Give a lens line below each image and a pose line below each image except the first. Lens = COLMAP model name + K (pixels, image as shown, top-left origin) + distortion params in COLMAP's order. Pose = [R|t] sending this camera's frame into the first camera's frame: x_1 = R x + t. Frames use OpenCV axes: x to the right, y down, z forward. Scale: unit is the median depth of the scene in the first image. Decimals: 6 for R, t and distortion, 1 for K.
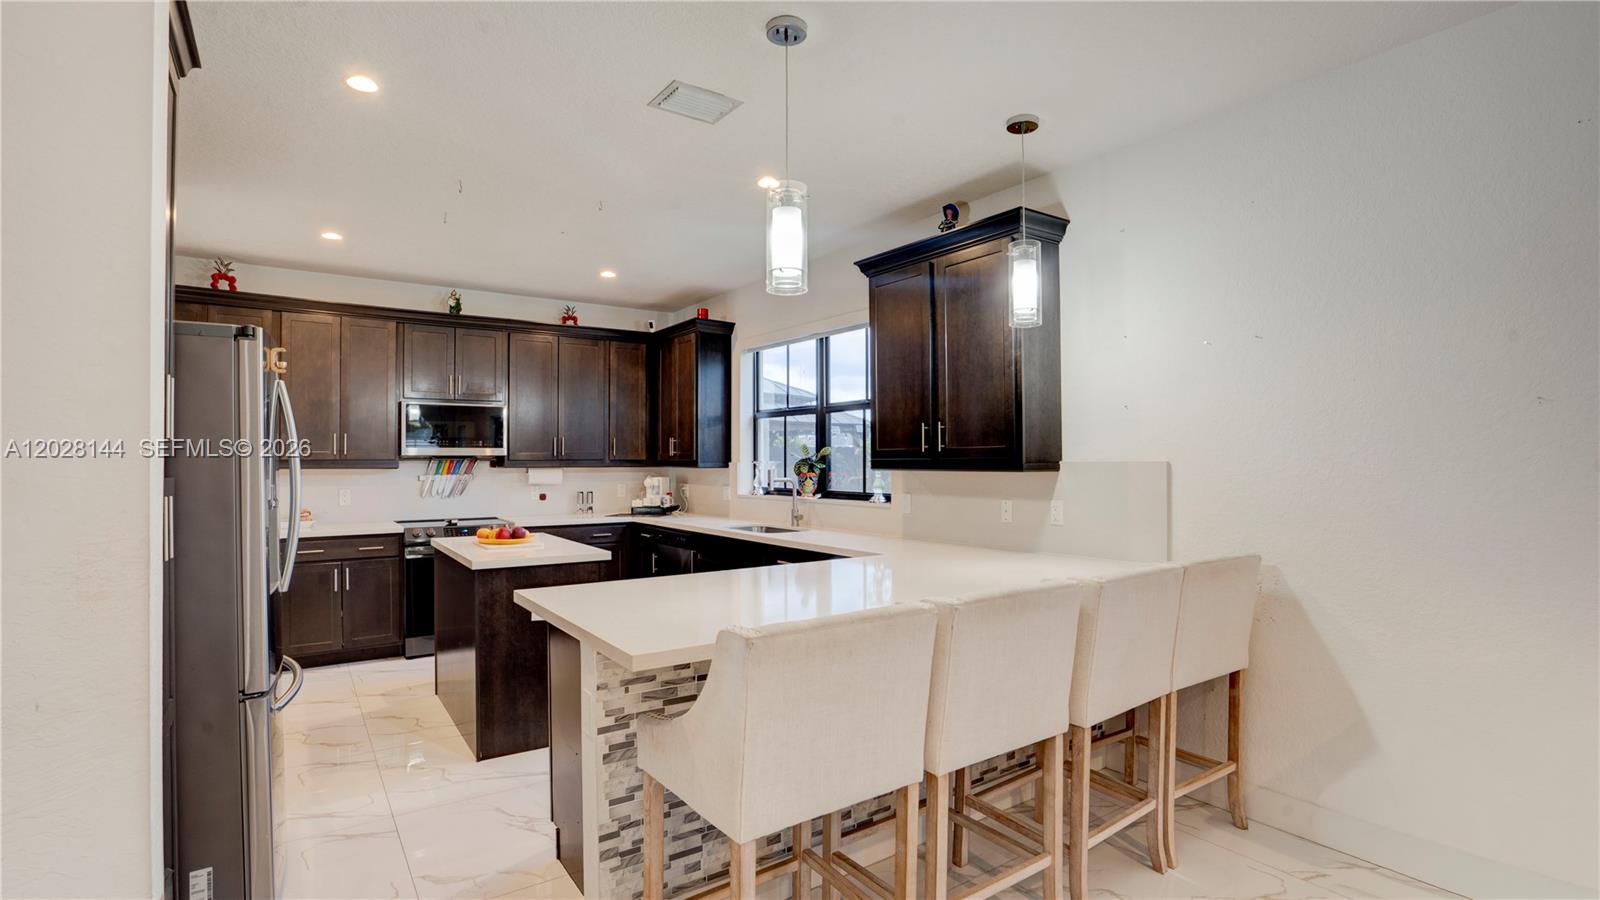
lens RADIAL K [[777.9, 0, 800.0], [0, 777.9, 450.0], [0, 0, 1]] dist [-0.002139, -0.000178]
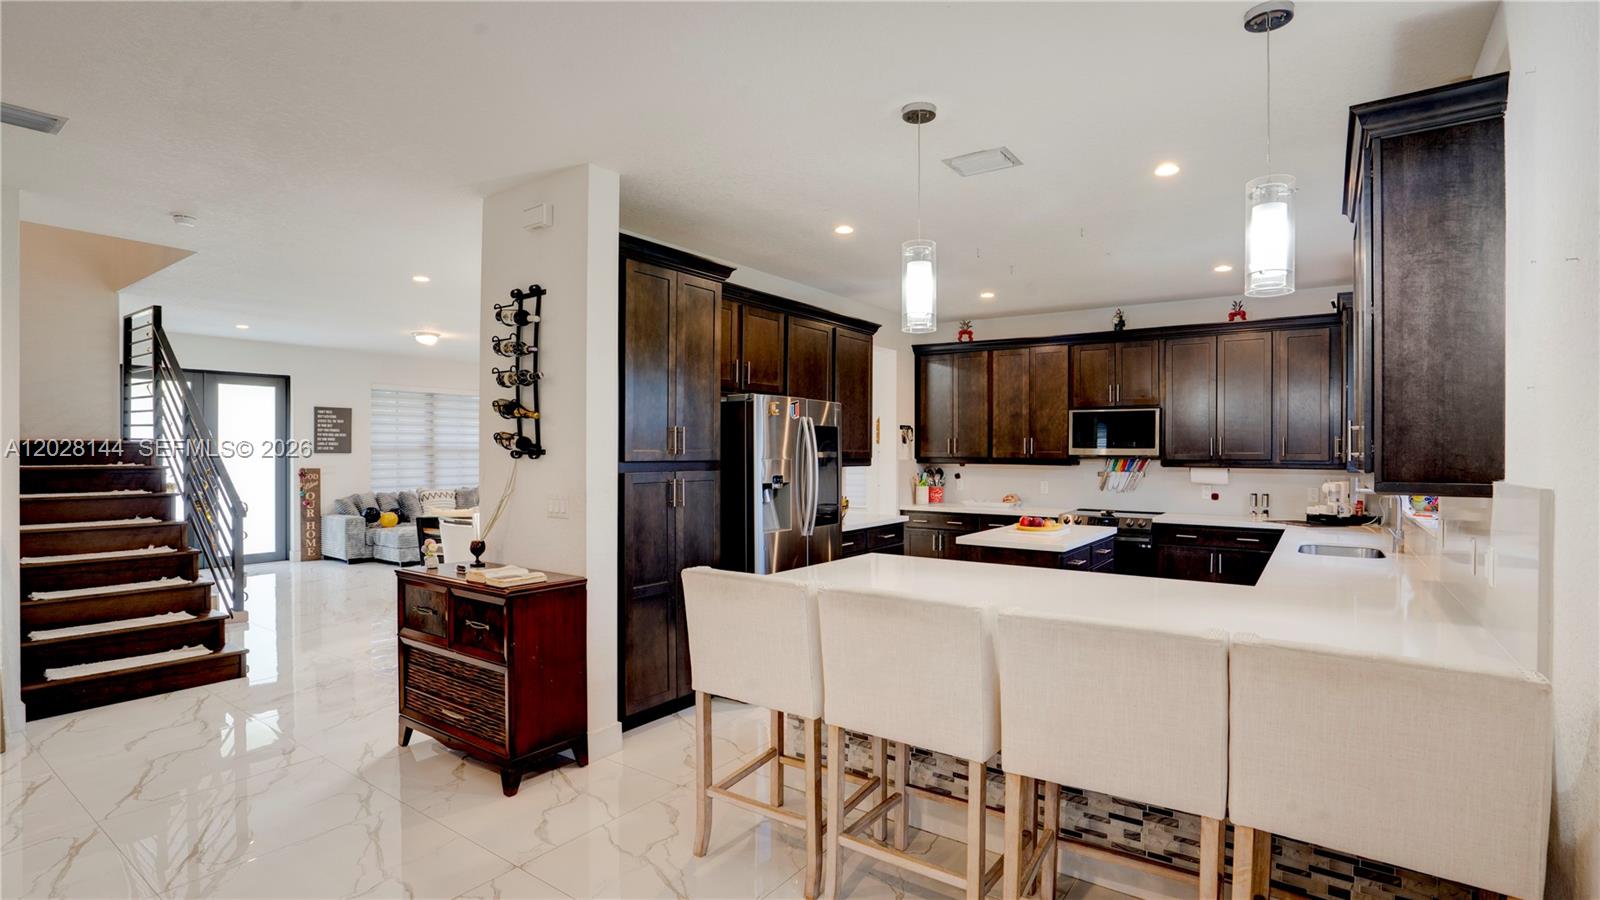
lens RADIAL K [[762.9, 0, 795.2], [0, 762.9, 451.4], [0, 0, 1]] dist [0.001151, 0.000424]
pose [[0.379329, 0.003556, -0.925255, 0.410329], [0.004750, 0.999972, 0.005790, -0.006973], [0.925250, -0.006591, 0.379302, 0.139480]]
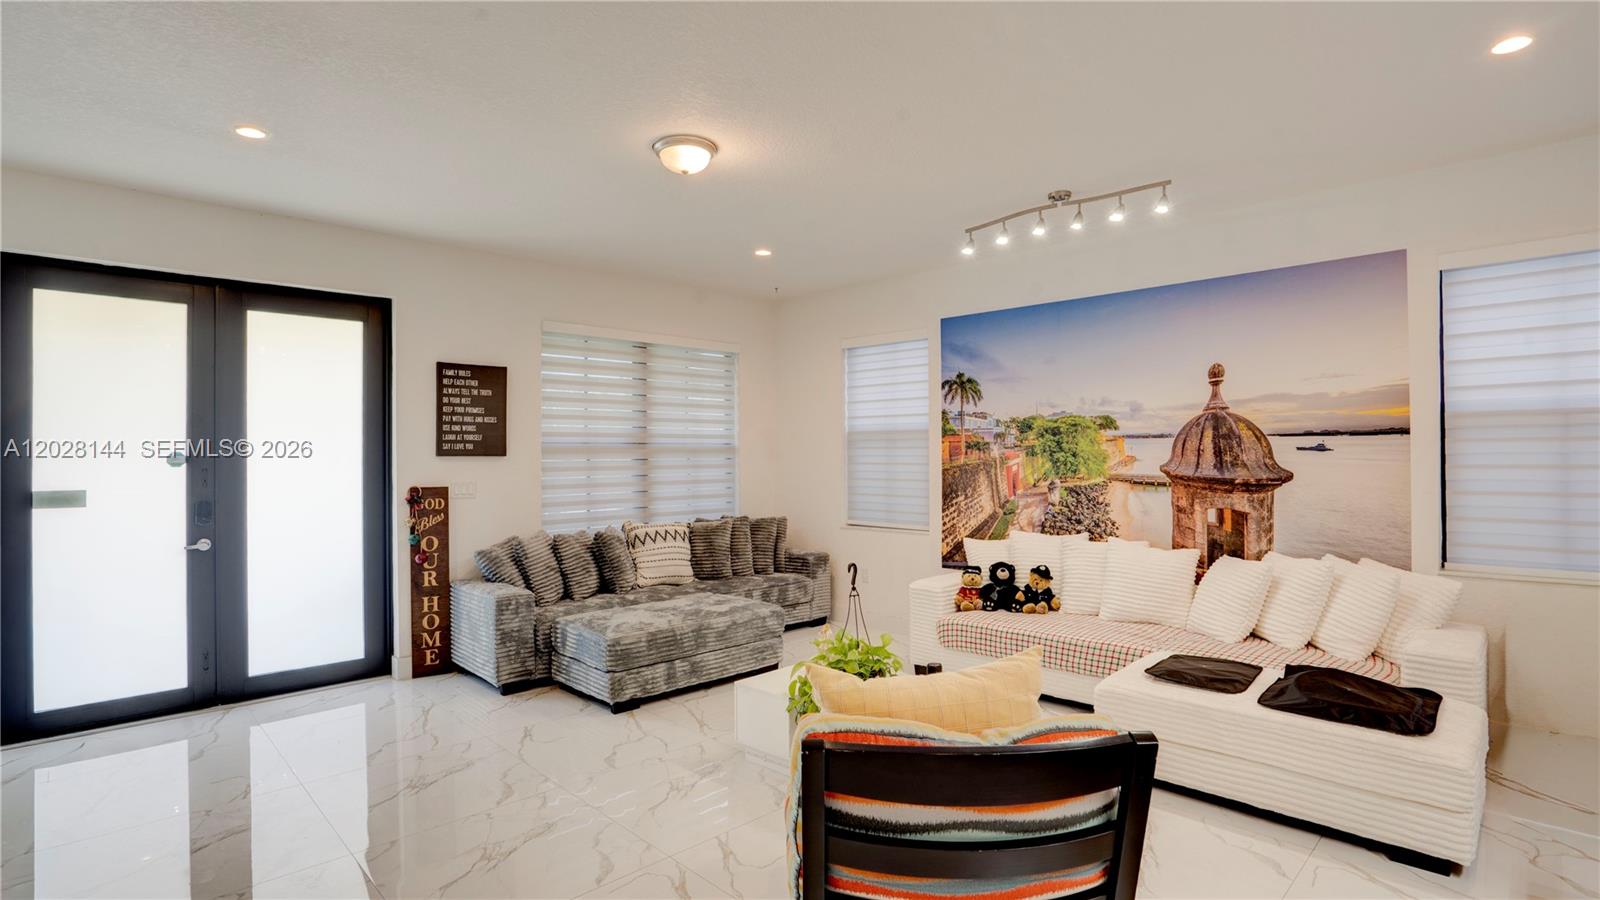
lens RADIAL K [[791.9, 0, 818.1], [0, 791.9, 446.0], [0, 0, 1]] dist [-0.014626, 0.000440]
pose [[0.240796, -0.010656, -0.970517, -0.634631], [0.013907, 0.999875, -0.007528, 0.002672], [0.970476, -0.011684, 0.240914, -0.010282]]
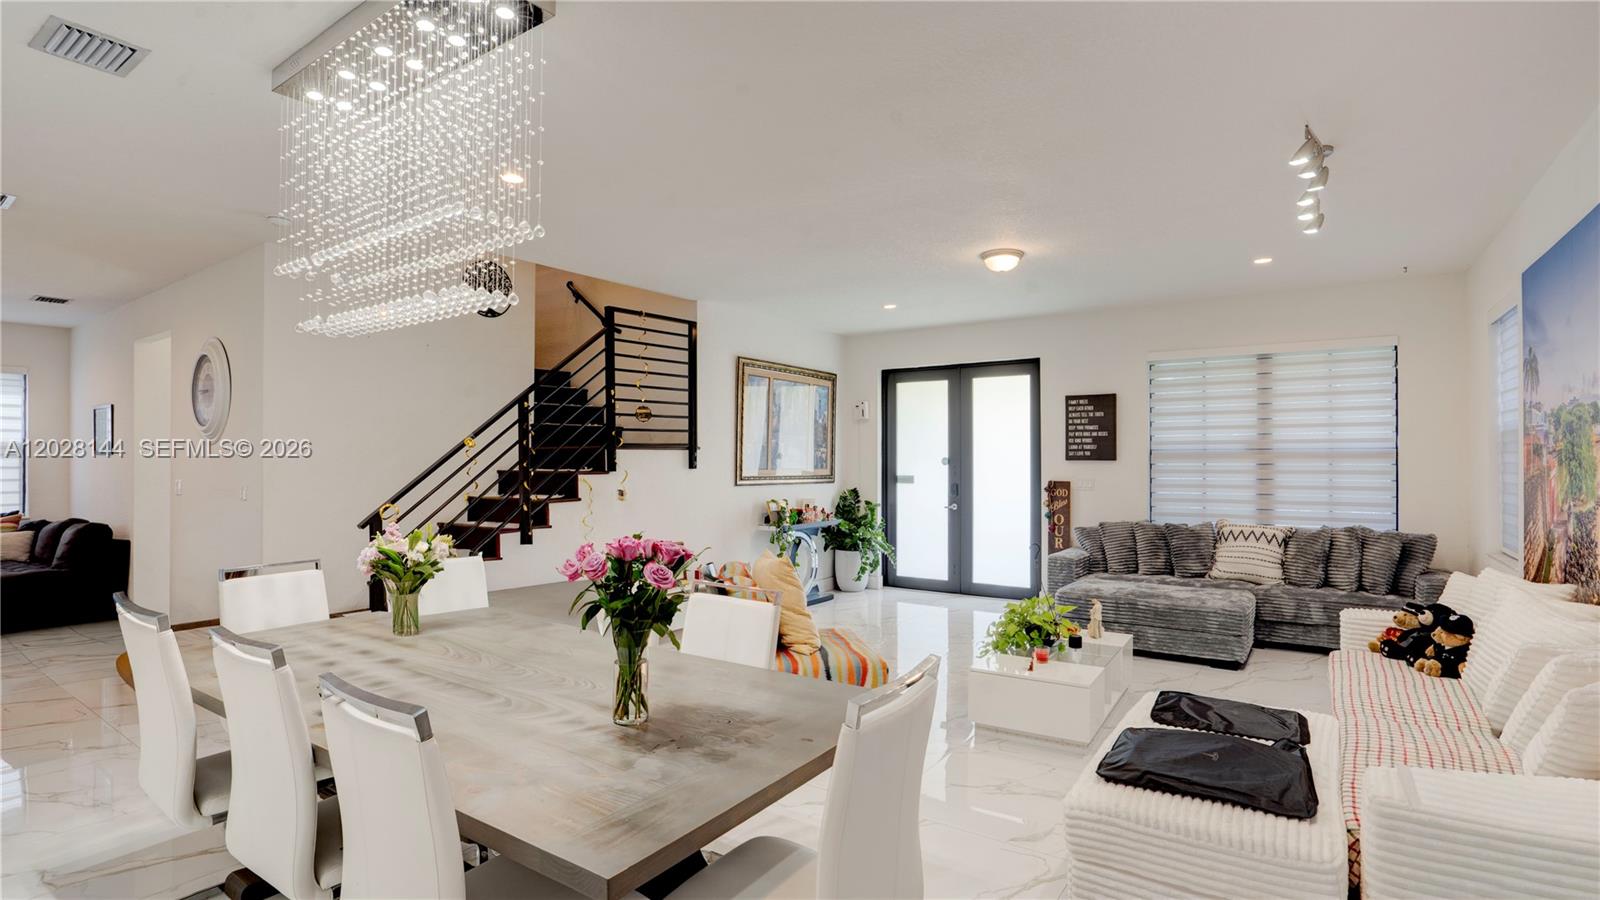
lens RADIAL K [[746.3, 0, 800.0], [0, 746.3, 450.0], [0, 0, 1]] dist [-0.034900, 0.000796]
pose [[-0.910643, -0.002856, -0.413184, -0.693851], [0.005778, 0.999790, -0.019646, 0.006114], [0.413153, -0.020278, -0.910436, 0.707172]]
